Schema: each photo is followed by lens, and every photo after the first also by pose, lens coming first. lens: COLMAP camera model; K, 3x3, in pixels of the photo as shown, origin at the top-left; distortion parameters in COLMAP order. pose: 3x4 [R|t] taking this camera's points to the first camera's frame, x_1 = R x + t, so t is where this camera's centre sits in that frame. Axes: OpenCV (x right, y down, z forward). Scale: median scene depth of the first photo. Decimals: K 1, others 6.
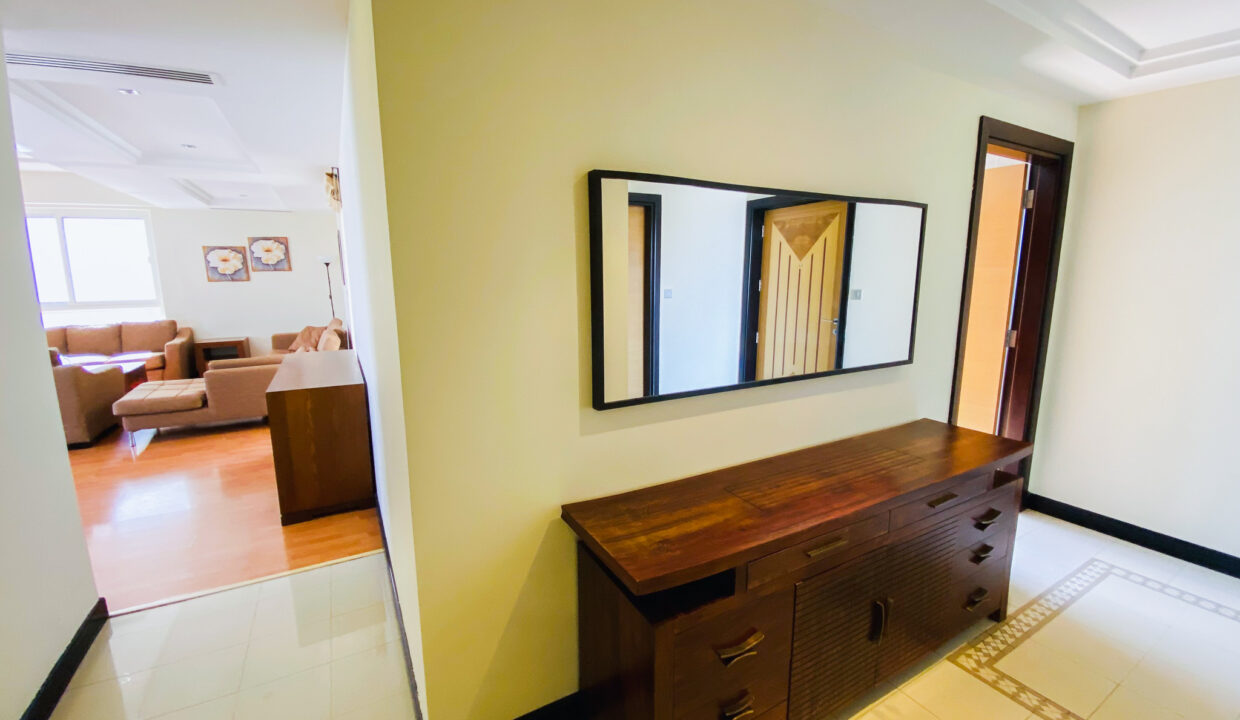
lens RADIAL K [[512.7, 0, 621.4], [0, 512.7, 368.5], [0, 0, 1]] dist [-0.000406, -0.011678]
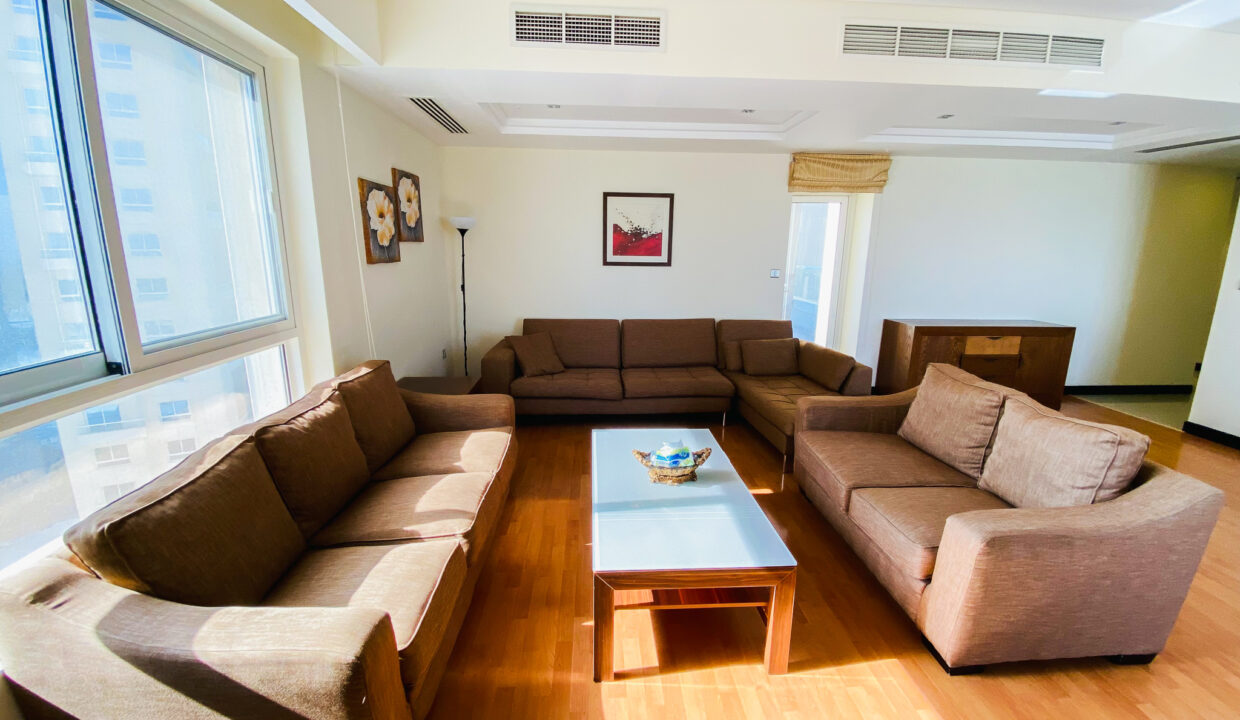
lens RADIAL K [[512.7, 0, 621.4], [0, 512.7, 368.5], [0, 0, 1]] dist [-0.000406, -0.011678]
pose [[0.441887, -0.198745, 0.874778, -1.068788], [0.157665, 0.977176, 0.142366, -0.109956], [-0.883107, 0.075012, 0.463137, 0.603713]]
